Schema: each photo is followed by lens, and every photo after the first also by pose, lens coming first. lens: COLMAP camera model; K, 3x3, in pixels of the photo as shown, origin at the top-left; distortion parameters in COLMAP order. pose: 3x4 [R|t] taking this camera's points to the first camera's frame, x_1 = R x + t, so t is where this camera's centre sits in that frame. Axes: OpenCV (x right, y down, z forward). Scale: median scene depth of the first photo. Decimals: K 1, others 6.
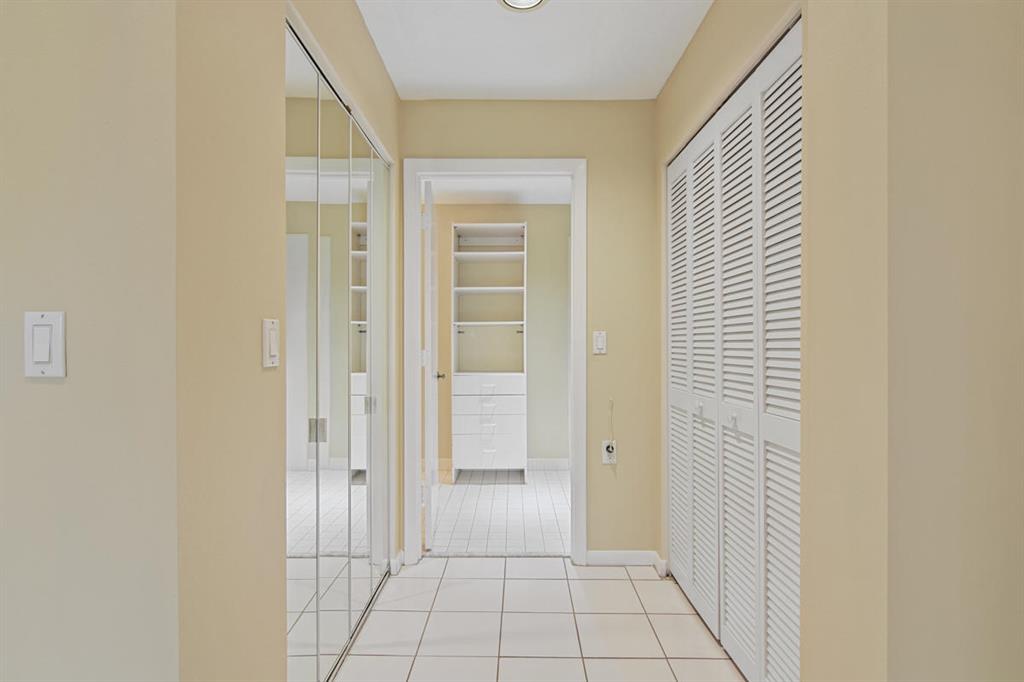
lens RADIAL K [[502.5, 0, 517.2], [0, 502.5, 342.9], [0, 0, 1]] dist [0.016987, -0.016090]
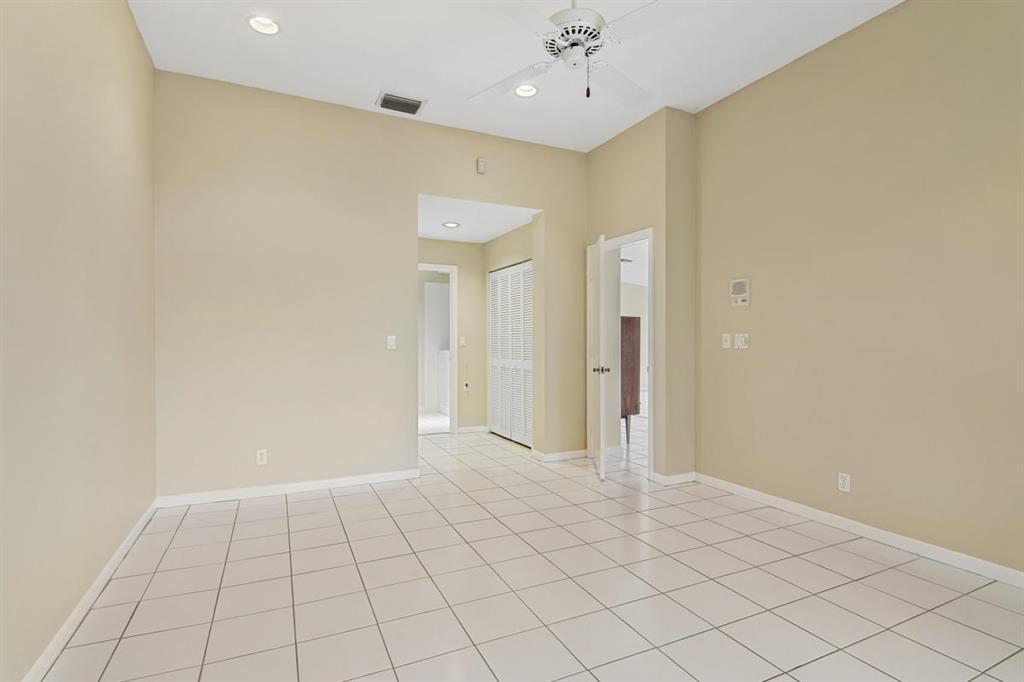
lens RADIAL K [[502.3, 0, 514.2], [0, 502.3, 338.7], [0, 0, 1]] dist [0.001532, -0.000943]
pose [[0.904399, 0.002824, 0.426679, -0.522288], [-0.001308, 0.999992, -0.003847, -0.004500], [-0.426686, 0.002921, 0.904395, -1.049089]]
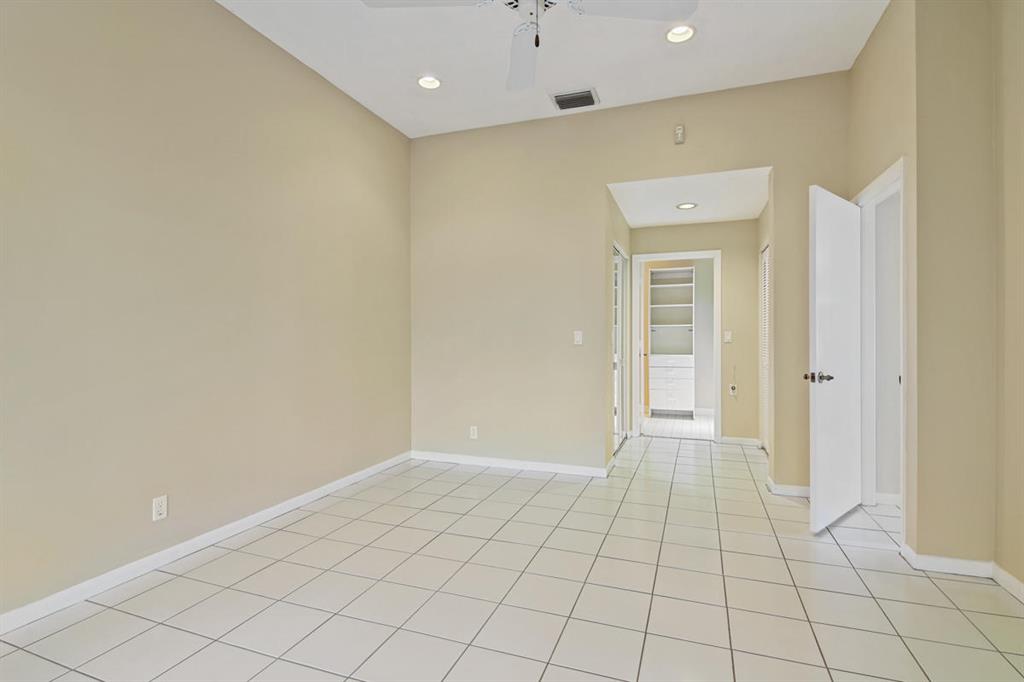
lens RADIAL K [[500.5, 0, 506.3], [0, 500.5, 334.1], [0, 0, 1]] dist [-0.010085, 0.000691]
pose [[0.933570, -0.001581, -0.358392, 0.038517], [0.000070, 0.999991, -0.004227, -0.003702], [0.358396, 0.003921, 0.933561, -1.020965]]
